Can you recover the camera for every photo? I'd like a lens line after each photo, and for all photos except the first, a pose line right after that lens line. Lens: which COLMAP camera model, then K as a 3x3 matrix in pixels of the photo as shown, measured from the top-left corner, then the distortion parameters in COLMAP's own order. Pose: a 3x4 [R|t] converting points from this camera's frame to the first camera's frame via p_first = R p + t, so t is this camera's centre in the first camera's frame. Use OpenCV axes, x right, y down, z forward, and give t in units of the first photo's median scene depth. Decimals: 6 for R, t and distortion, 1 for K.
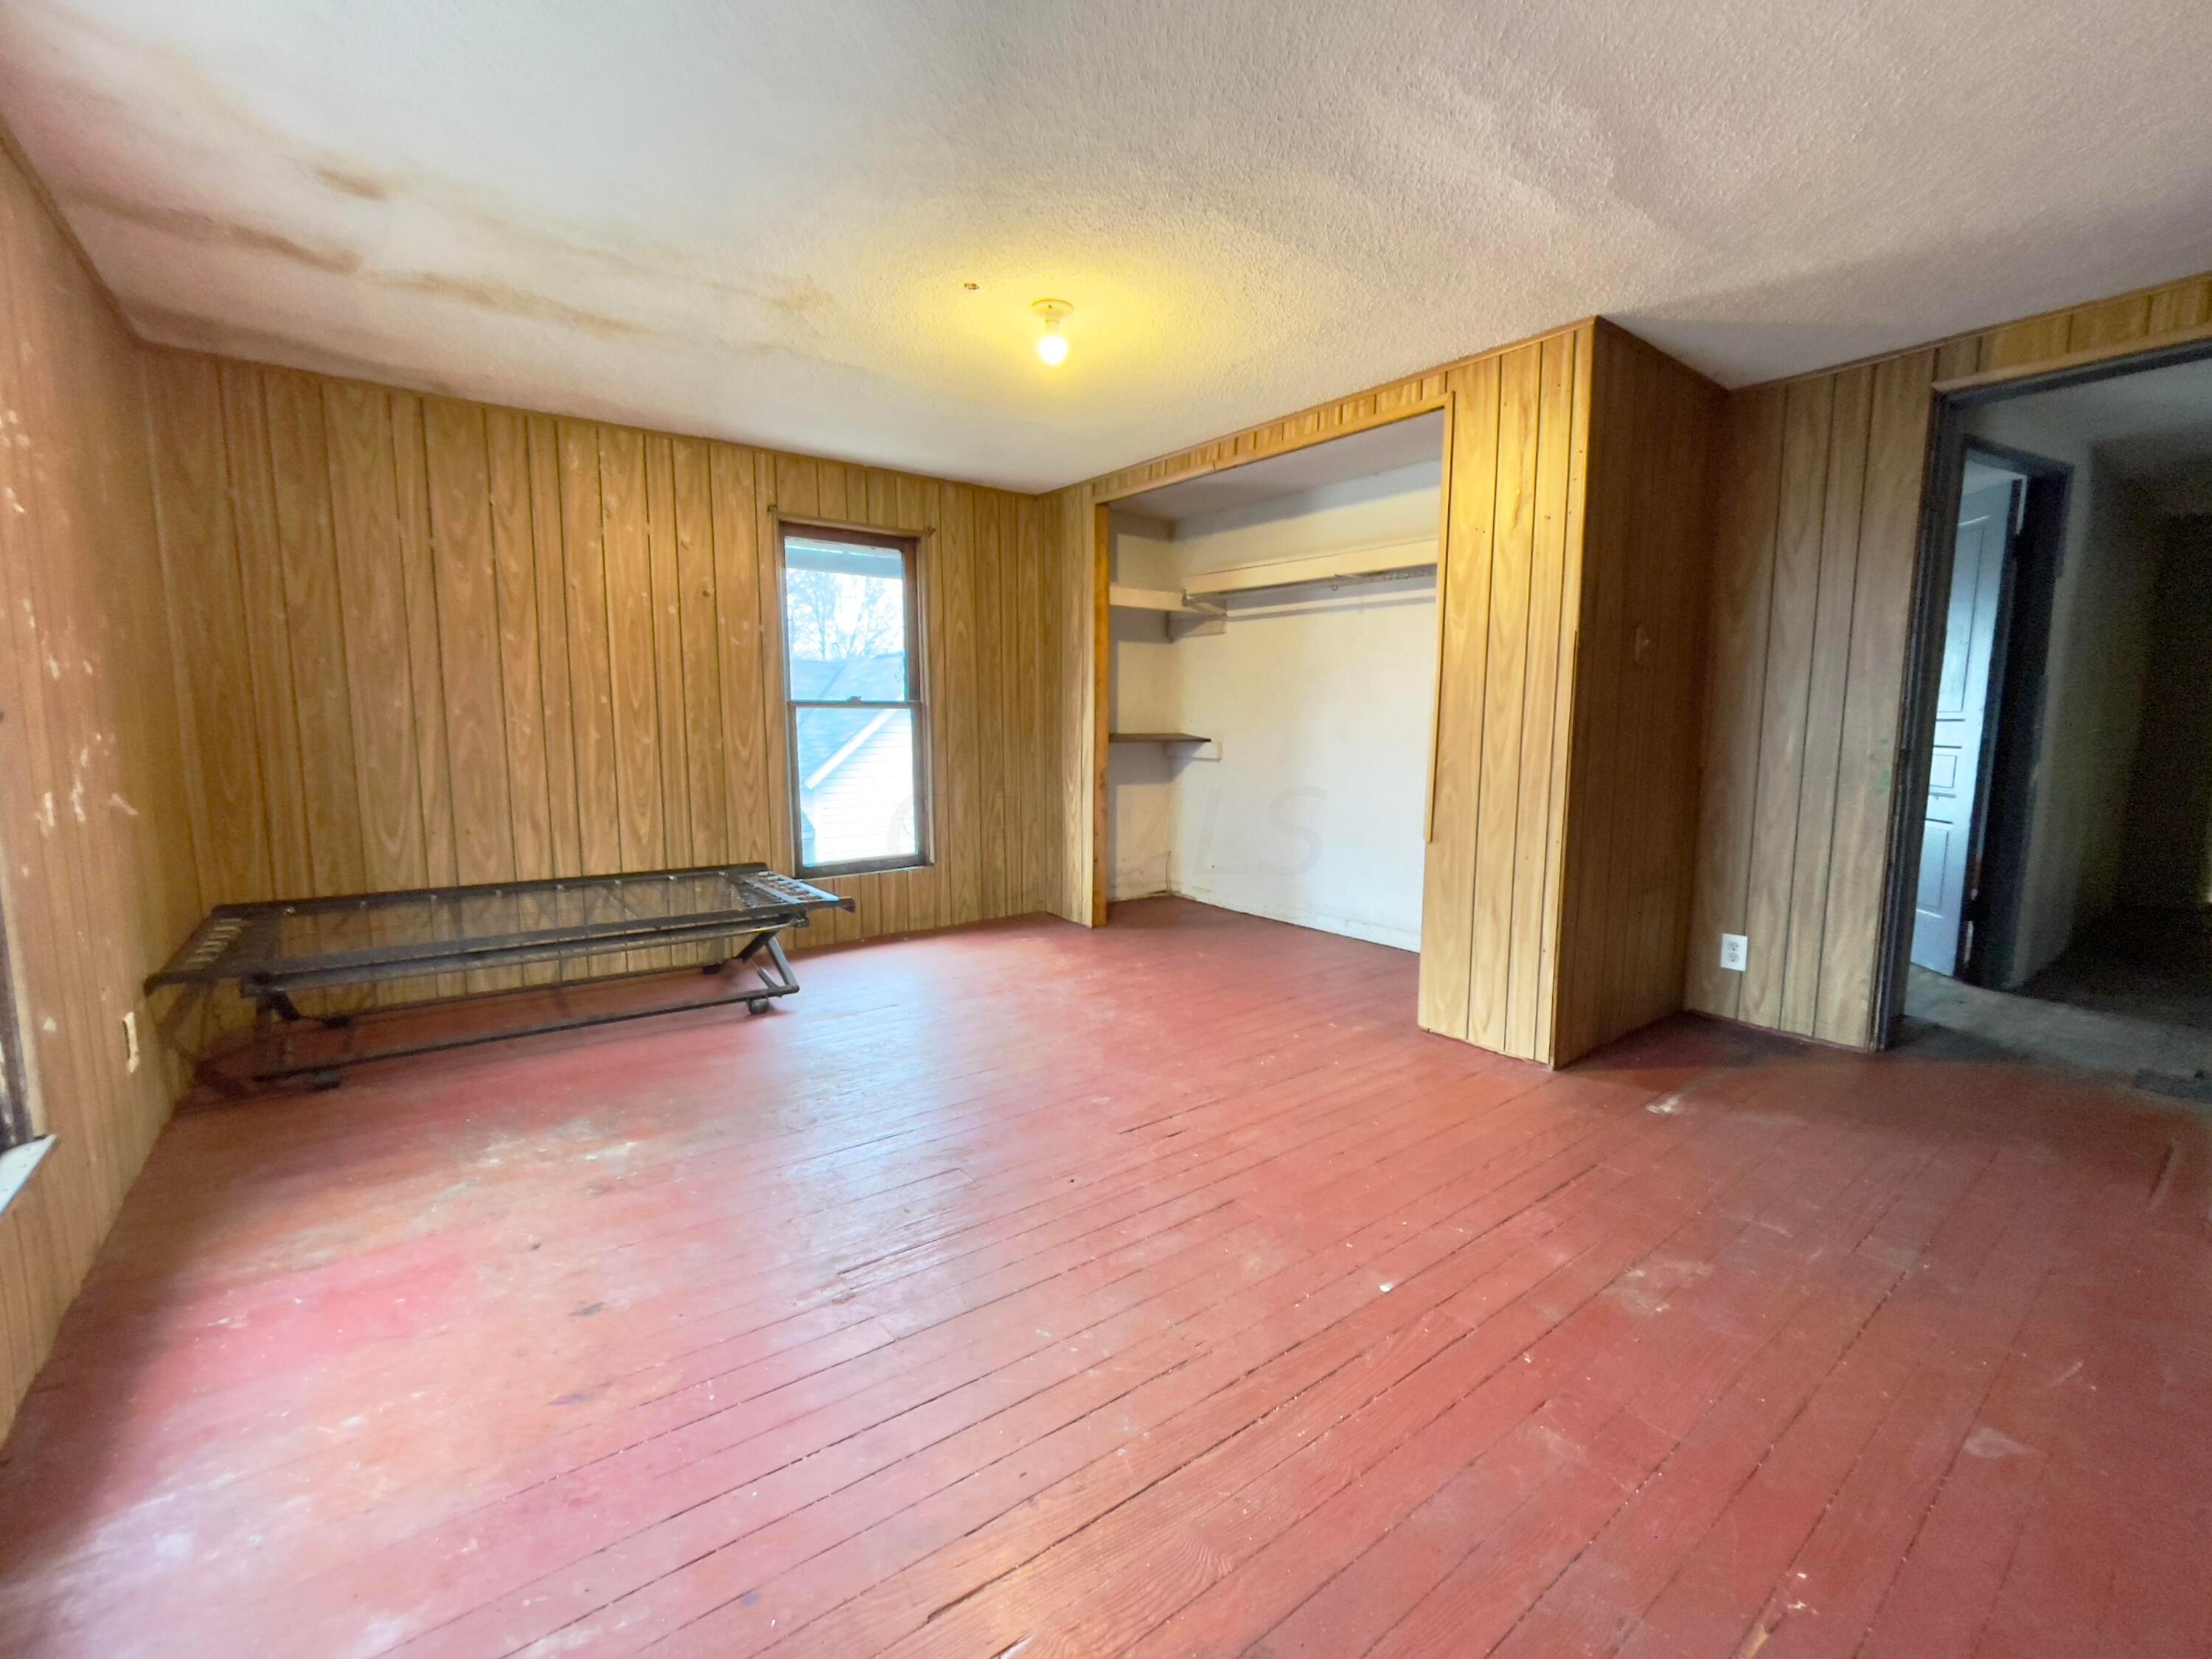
lens RADIAL K [[924.7, 0, 1116.1], [0, 924.7, 822.4], [0, 0, 1]] dist [-0.010422, 0.003859]
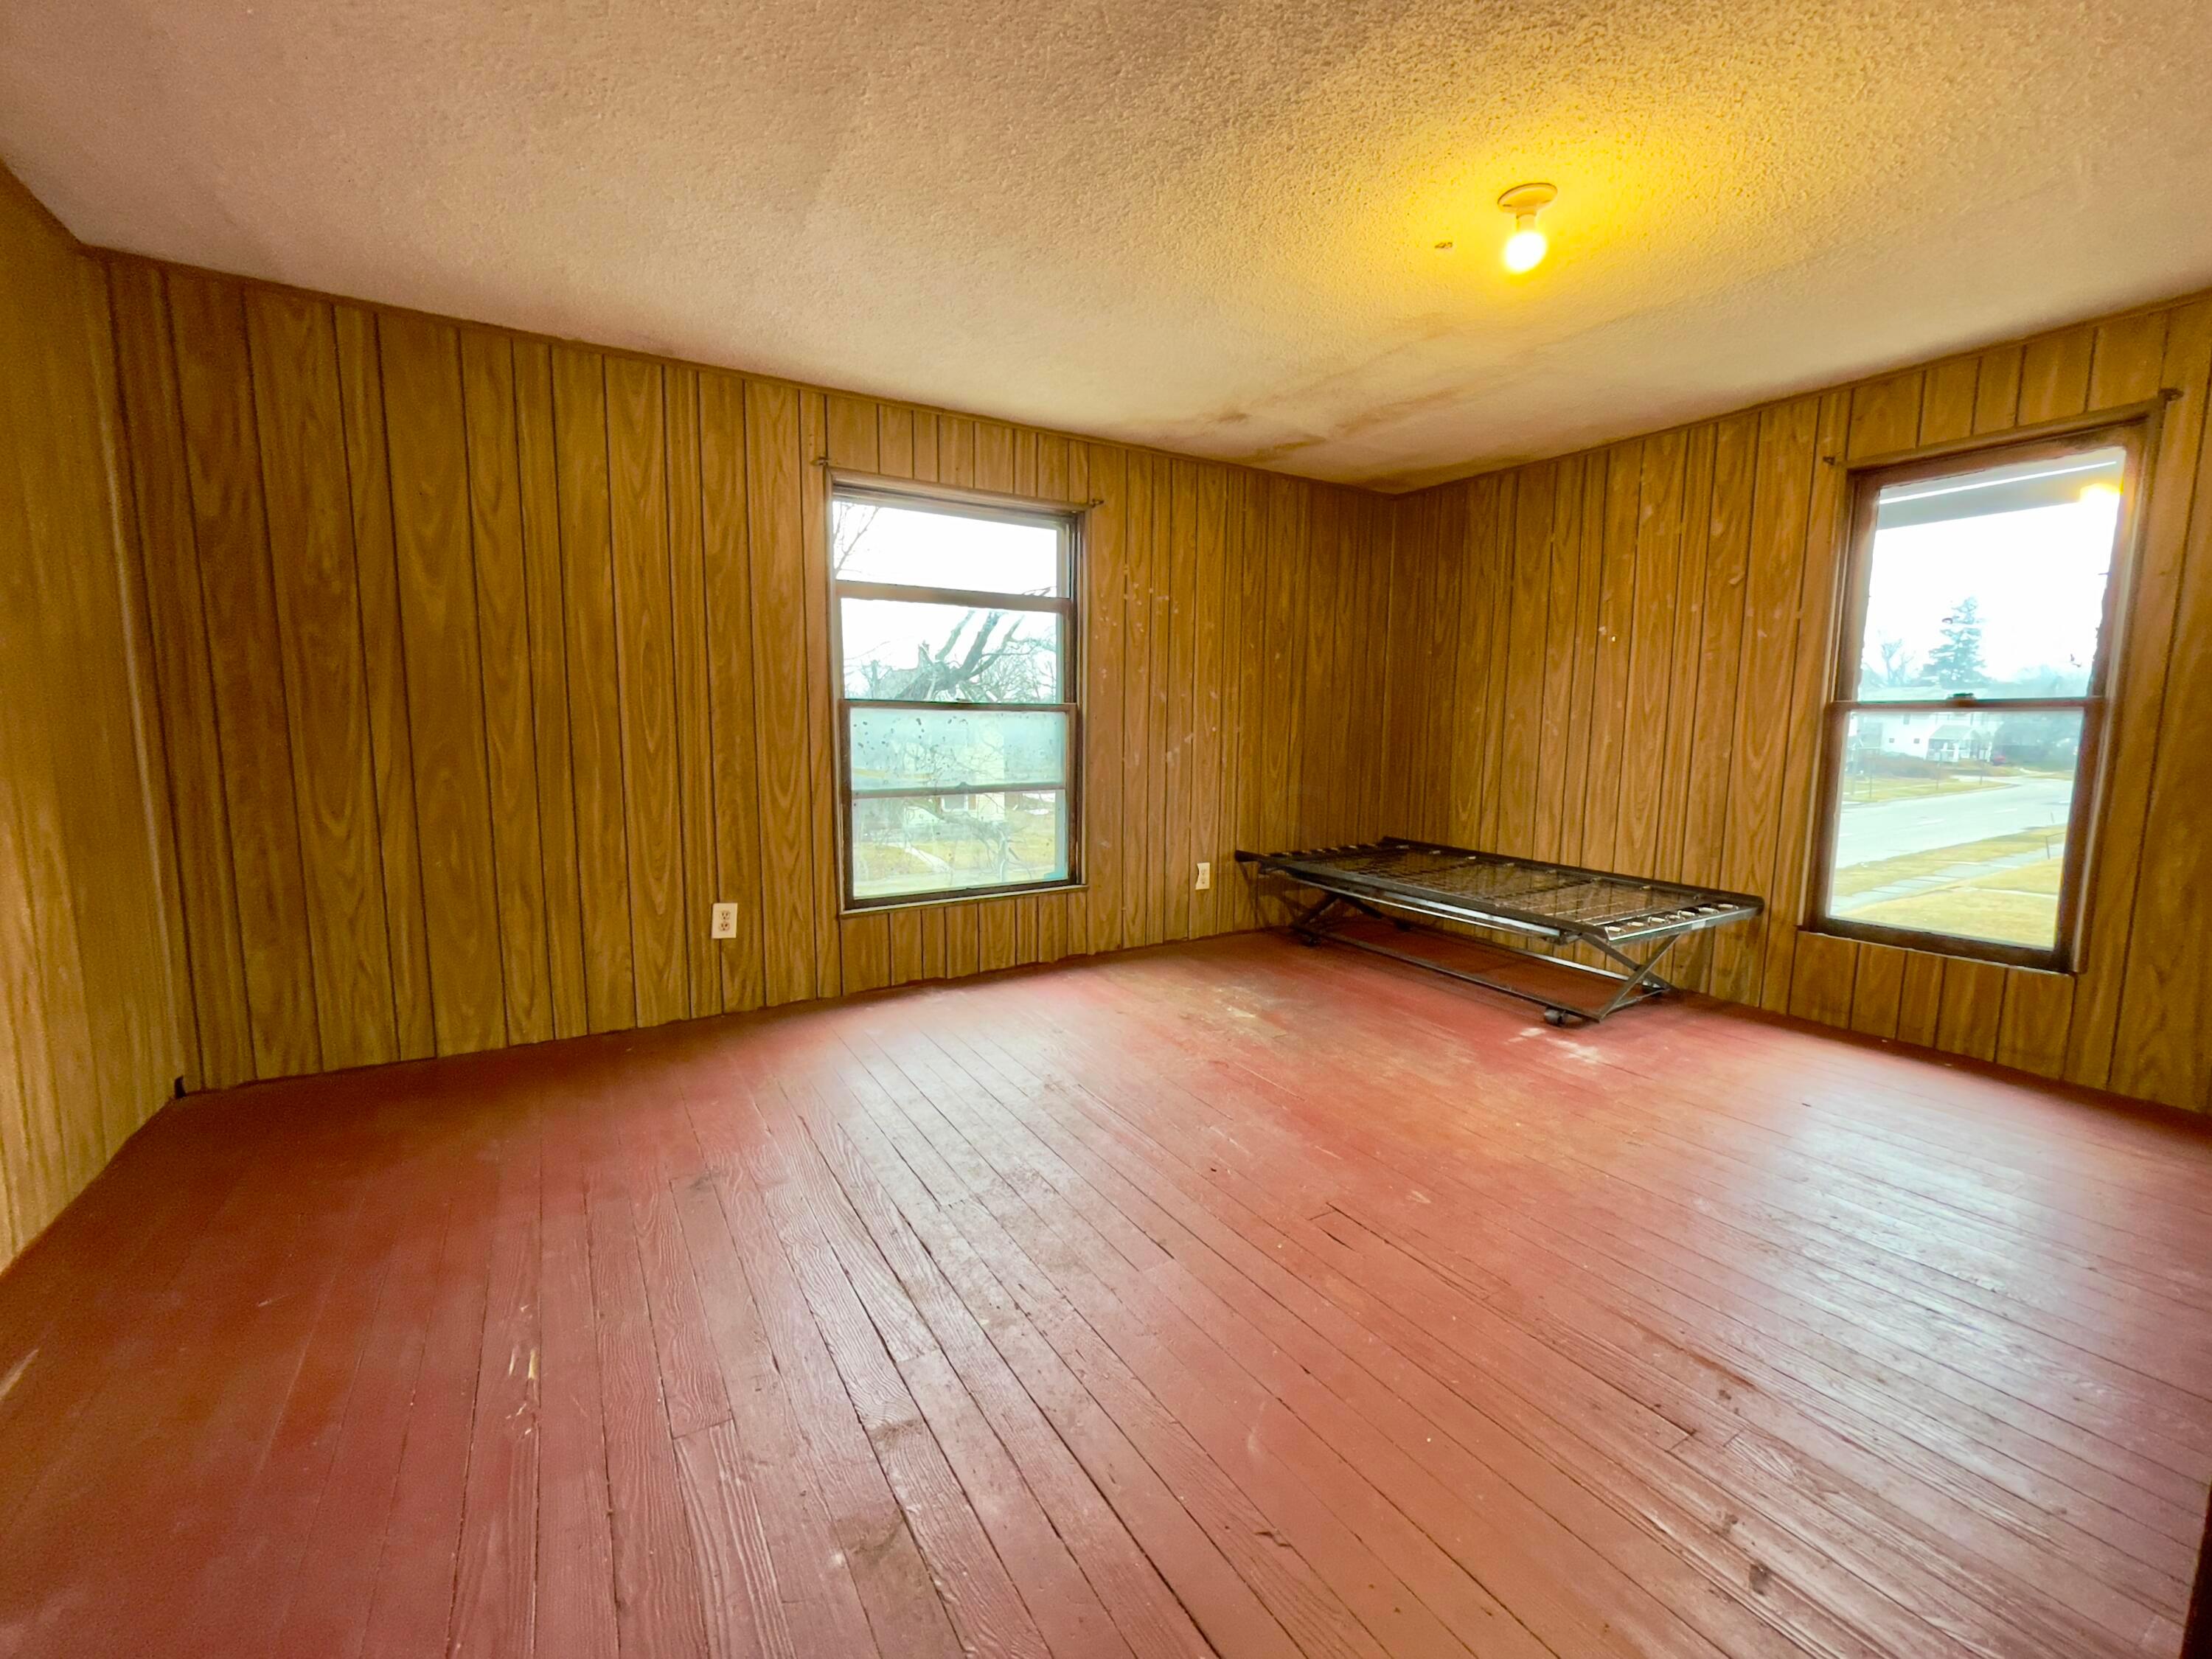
lens RADIAL K [[924.7, 0, 1121.4], [0, 924.7, 828.6], [0, 0, 1]] dist [-0.010422, 0.003859]
pose [[-0.101474, 0.117176, -0.987913, 0.582634], [-0.120466, 0.984285, 0.129119, -0.065804], [0.987518, 0.132112, -0.085763, 0.585163]]
